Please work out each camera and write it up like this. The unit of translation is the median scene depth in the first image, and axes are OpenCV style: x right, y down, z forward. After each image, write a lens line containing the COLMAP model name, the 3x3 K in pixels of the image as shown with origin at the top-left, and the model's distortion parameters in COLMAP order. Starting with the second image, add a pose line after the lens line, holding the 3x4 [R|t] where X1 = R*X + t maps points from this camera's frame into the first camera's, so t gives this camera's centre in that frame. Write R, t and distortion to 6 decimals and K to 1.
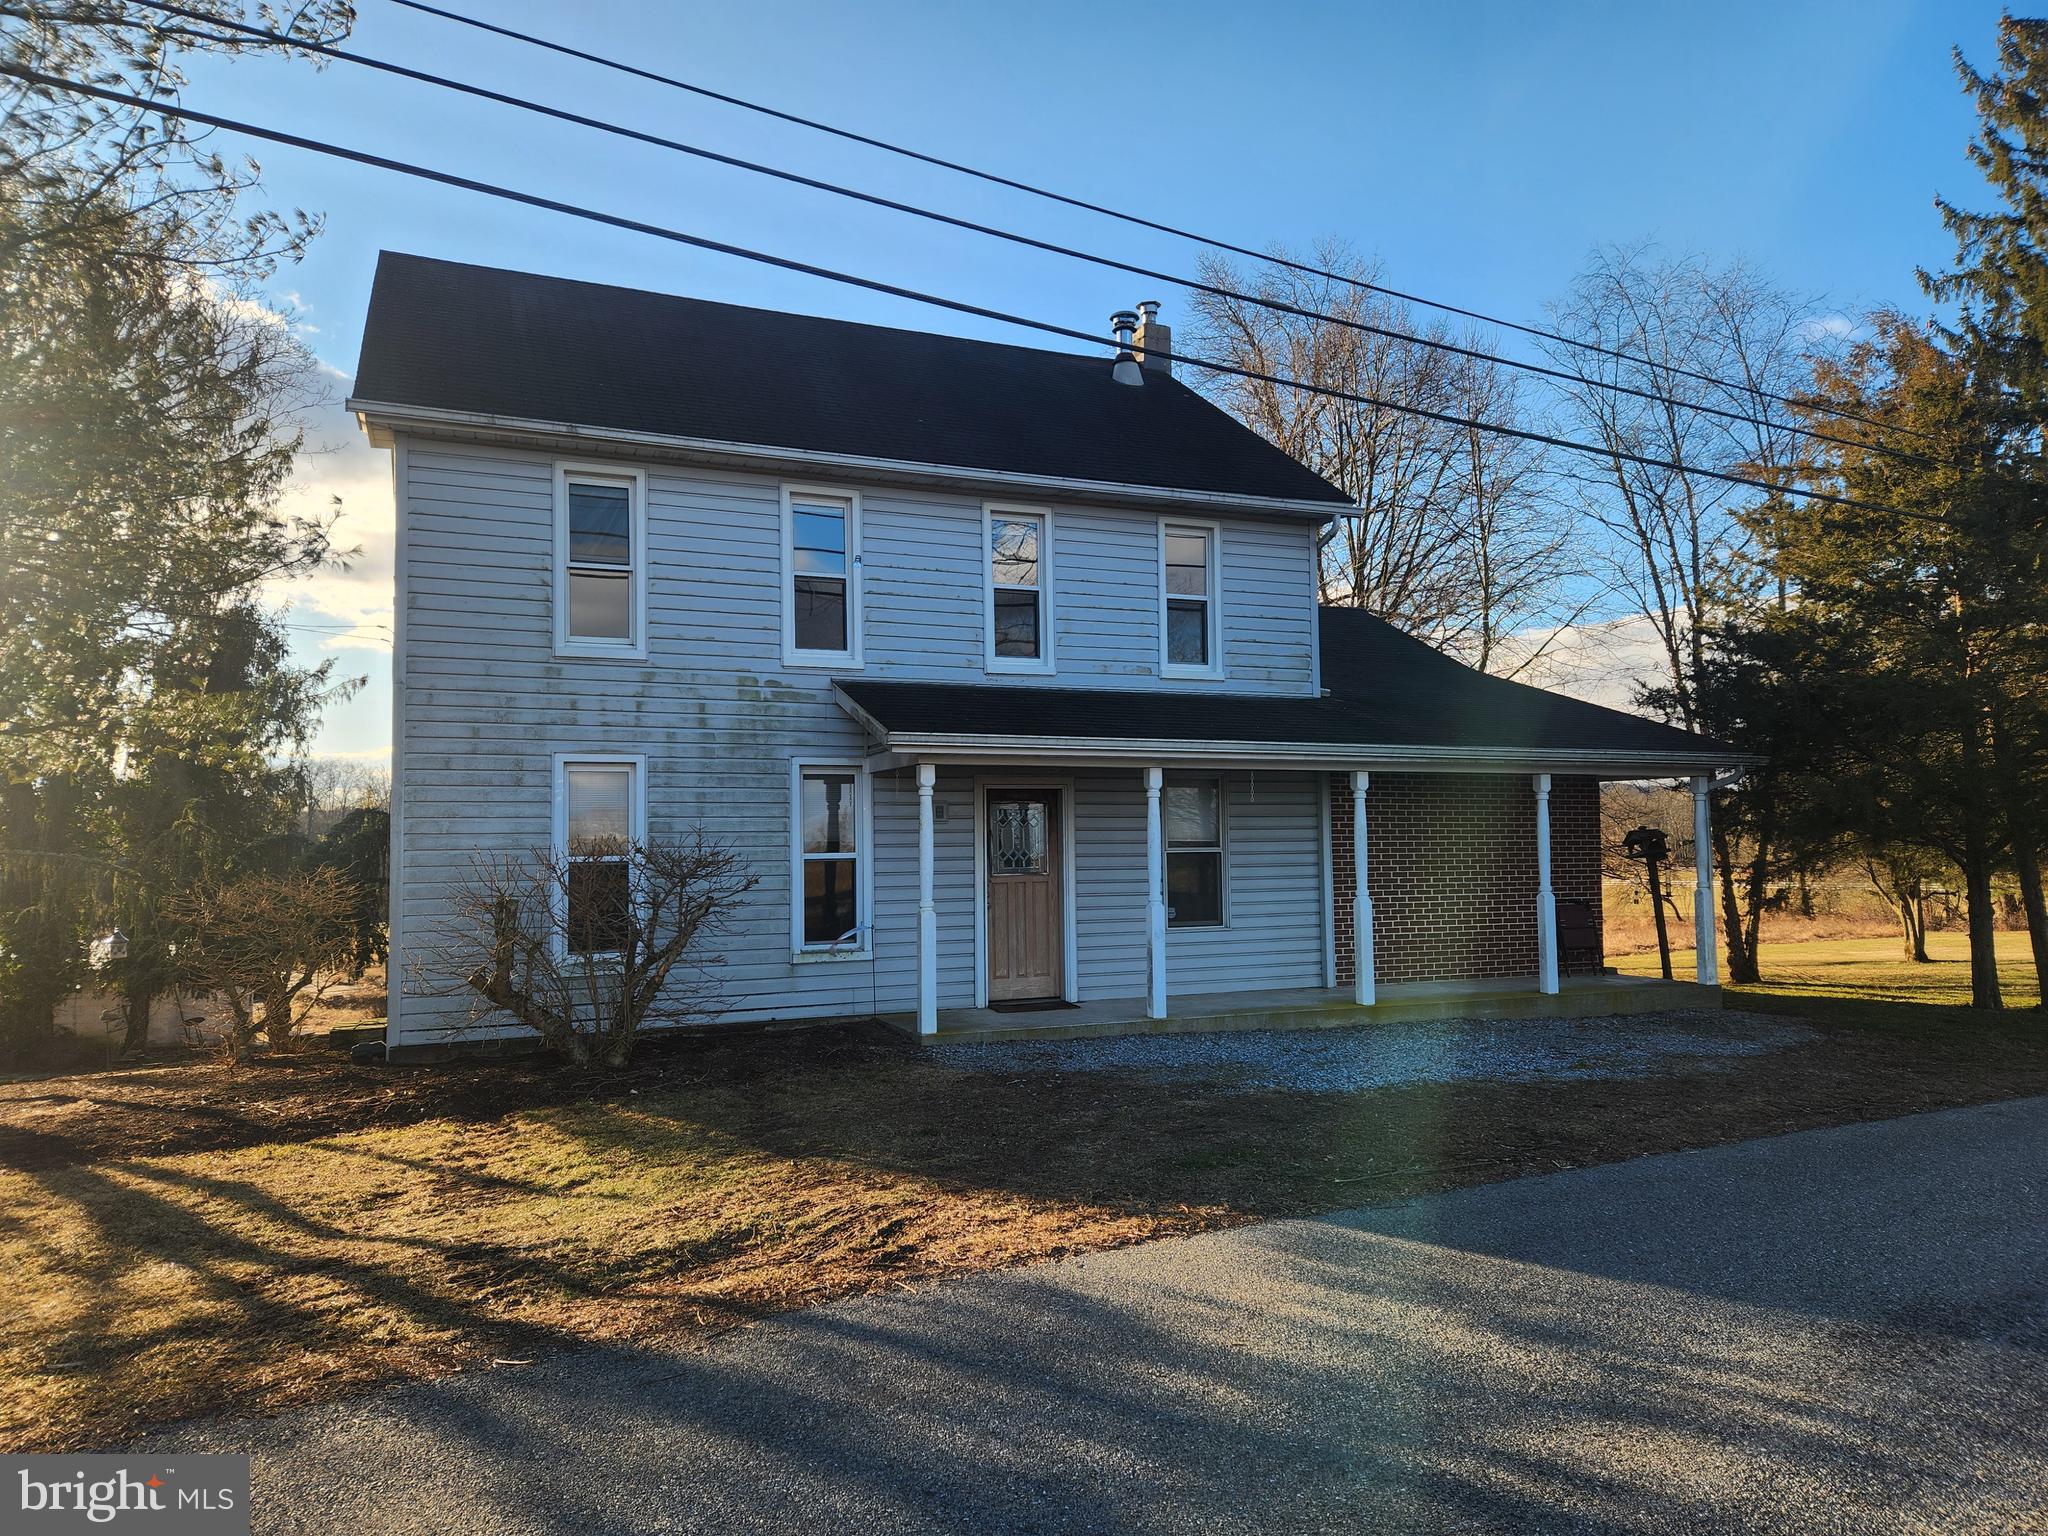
lens RADIAL K [[1371.5, 0, 1037.3], [0, 1371.5, 780.8], [0, 0, 1]] dist [0.060308, -0.049408]
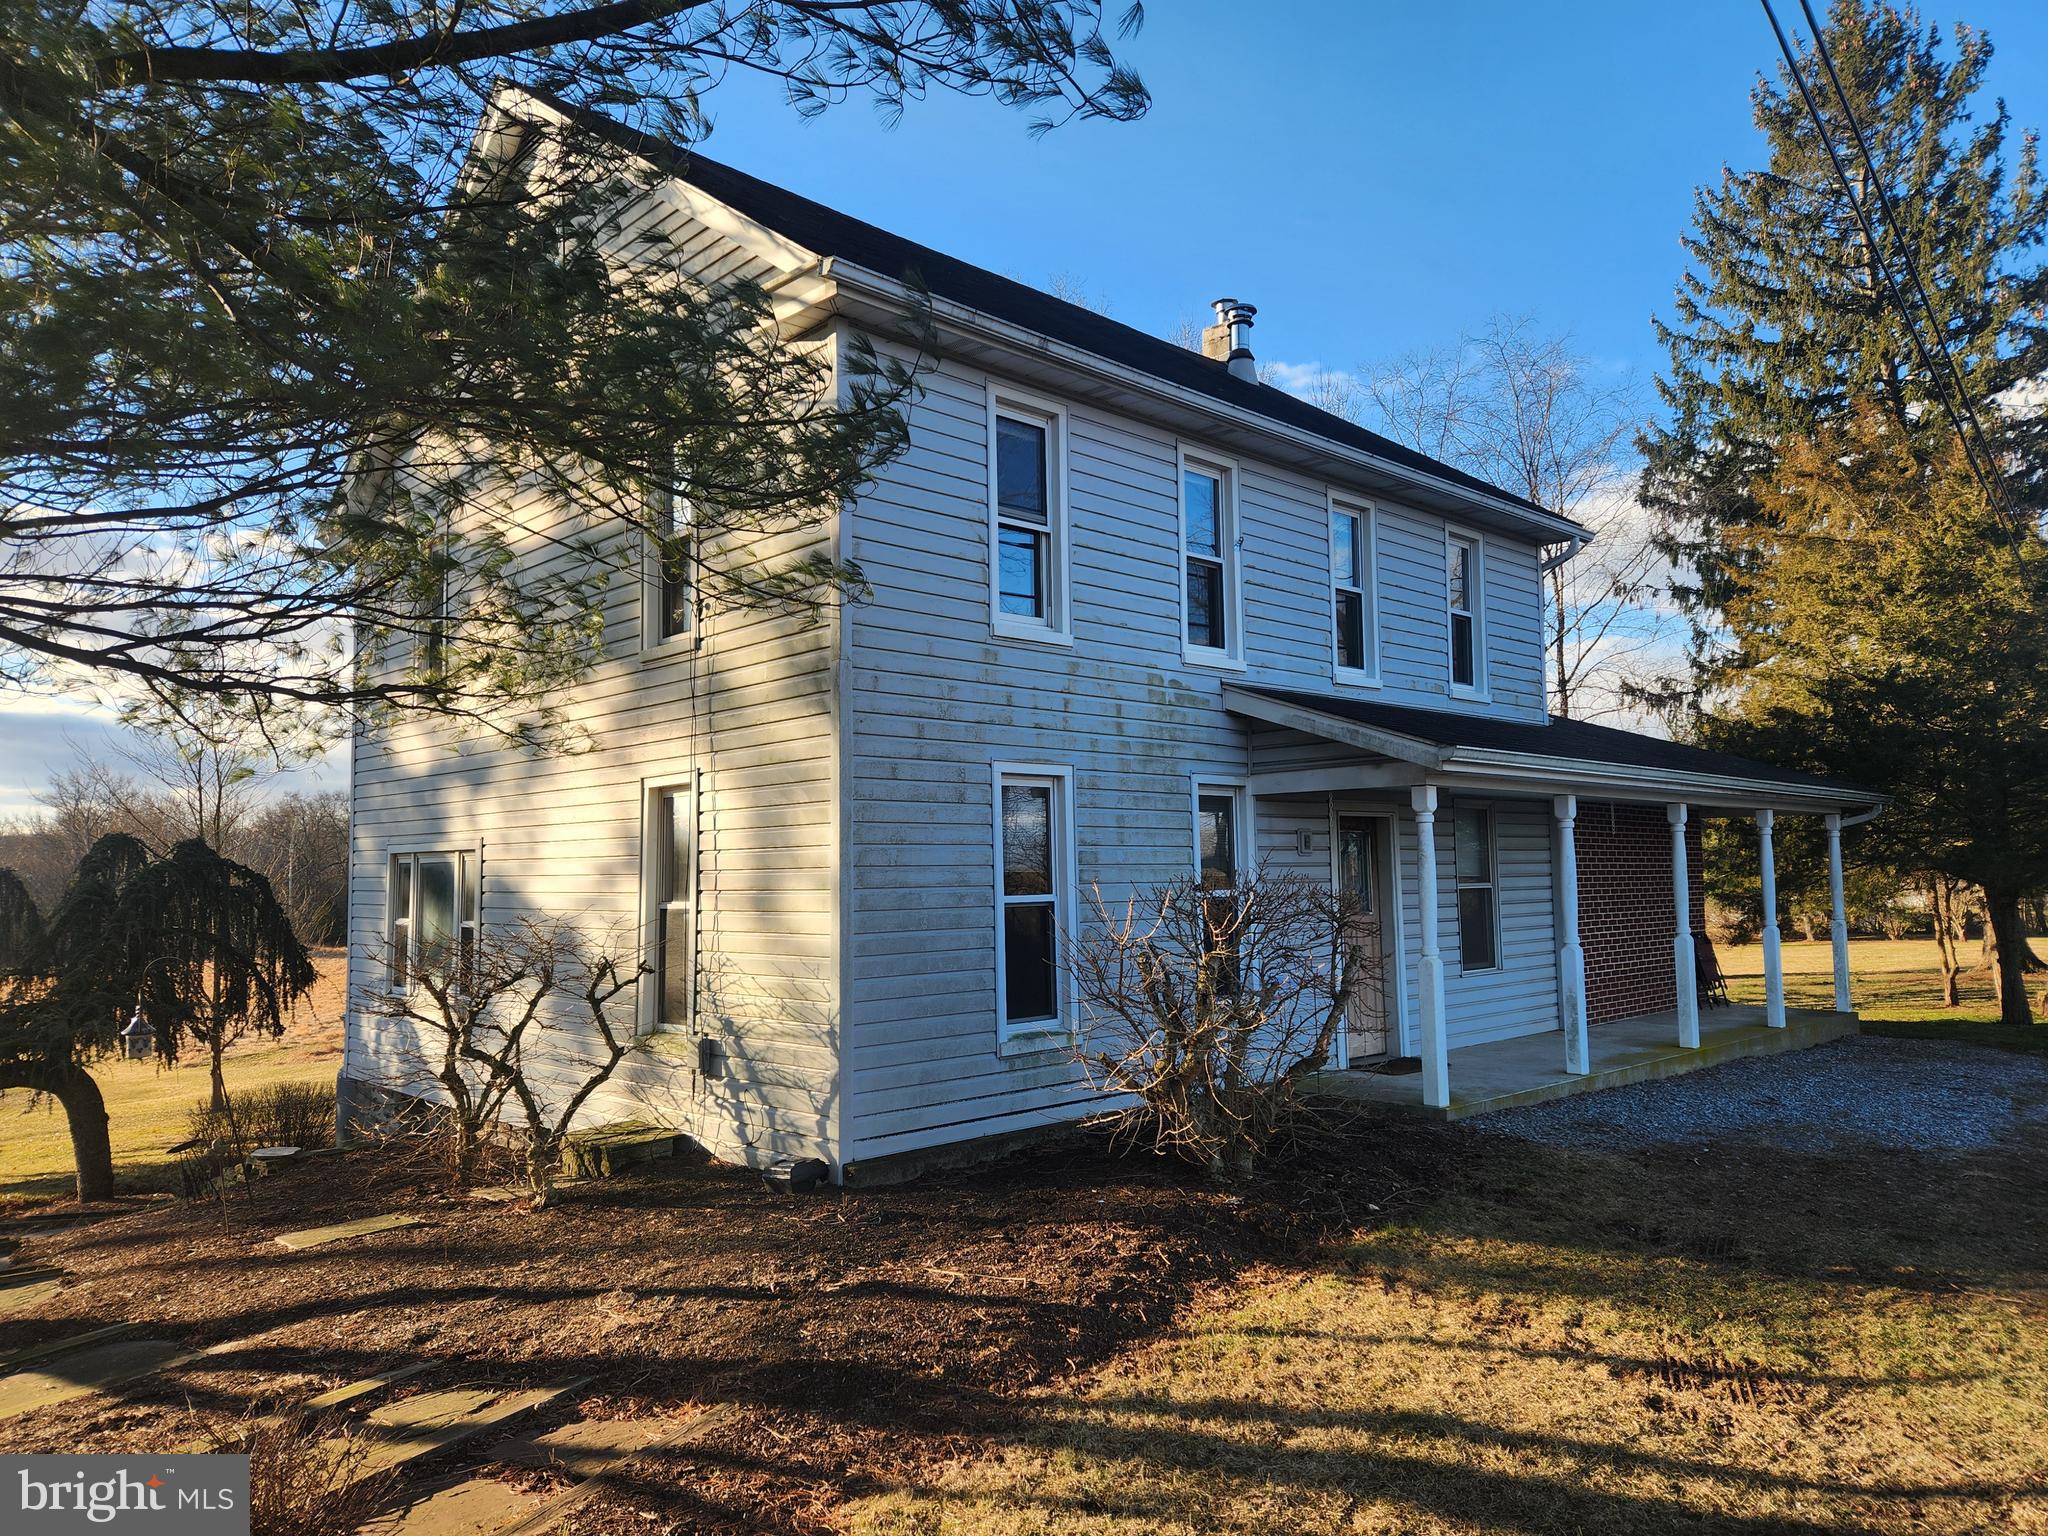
lens RADIAL K [[1371.5, 0, 1038.4], [0, 1371.5, 774.7], [0, 0, 1]] dist [0.060308, -0.049408]
pose [[0.938100, 0.025386, 0.345432, -0.537822], [-0.016478, 0.999452, -0.028701, 0.008085], [-0.345971, 0.021233, 0.938005, 0.253223]]
